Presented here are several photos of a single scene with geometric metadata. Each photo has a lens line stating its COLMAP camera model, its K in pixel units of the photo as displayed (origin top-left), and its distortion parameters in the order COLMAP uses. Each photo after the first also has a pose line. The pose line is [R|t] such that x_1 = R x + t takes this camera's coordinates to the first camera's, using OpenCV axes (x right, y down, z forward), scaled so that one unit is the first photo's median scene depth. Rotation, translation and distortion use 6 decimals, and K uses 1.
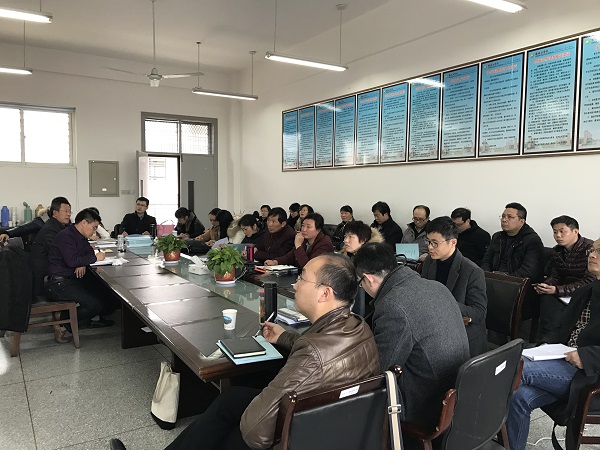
lens RADIAL K [[501.3, 0, 295.1], [0, 501.3, 221.0], [0, 0, 1]] dist [0.023525, -0.000137]
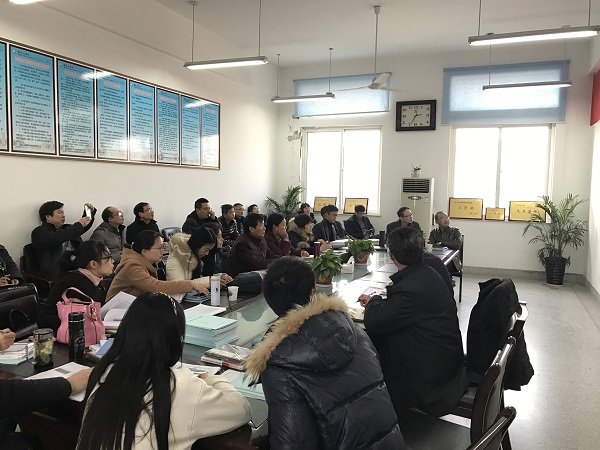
lens RADIAL K [[501.3, 0, 300.4], [0, 501.3, 222.2], [0, 0, 1]] dist [0.023525, -0.000137]
pose [[-0.586330, -0.076669, 0.806436, -0.479501], [0.026899, 0.993119, 0.113974, -0.064605], [-0.809625, 0.088519, -0.580234, 0.811625]]
